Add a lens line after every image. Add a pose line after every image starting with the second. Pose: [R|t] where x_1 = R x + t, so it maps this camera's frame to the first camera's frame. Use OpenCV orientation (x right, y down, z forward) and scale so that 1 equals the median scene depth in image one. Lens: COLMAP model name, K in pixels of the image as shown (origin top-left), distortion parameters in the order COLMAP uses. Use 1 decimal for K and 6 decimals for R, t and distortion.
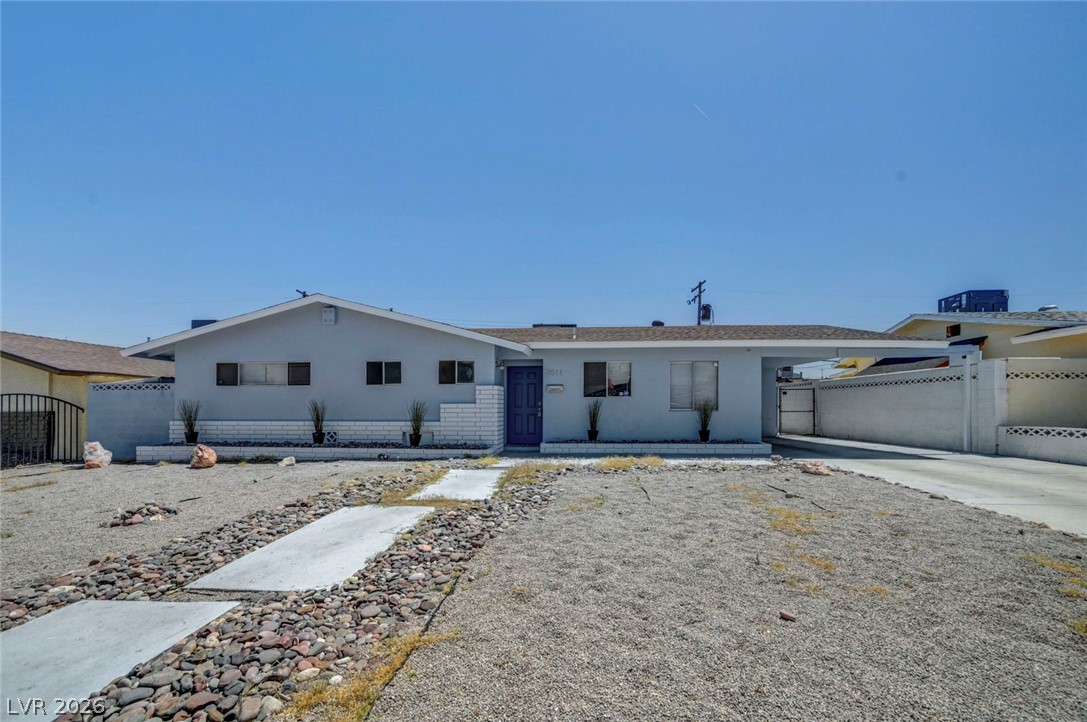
lens RADIAL K [[442.9, 0, 536.5], [0, 442.9, 395.1], [0, 0, 1]] dist [-0.000737, 0.000073]
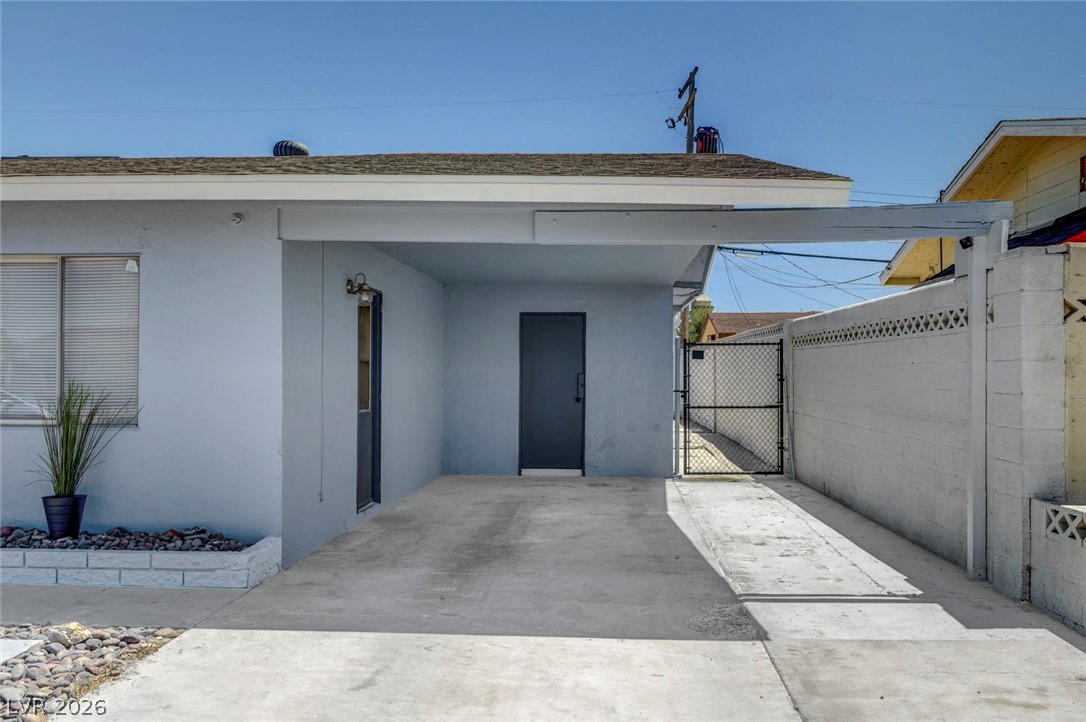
lens RADIAL K [[942.4, 0, 543.4], [0, 942.4, 360.0], [0, 0, 1]] dist [-0.006933, -0.001041]
pose [[0.999984, 0.005254, 0.002145, 0.679330], [-0.005293, 0.999806, 0.018990, -0.021136], [-0.002045, -0.019001, 0.999817, 0.394717]]
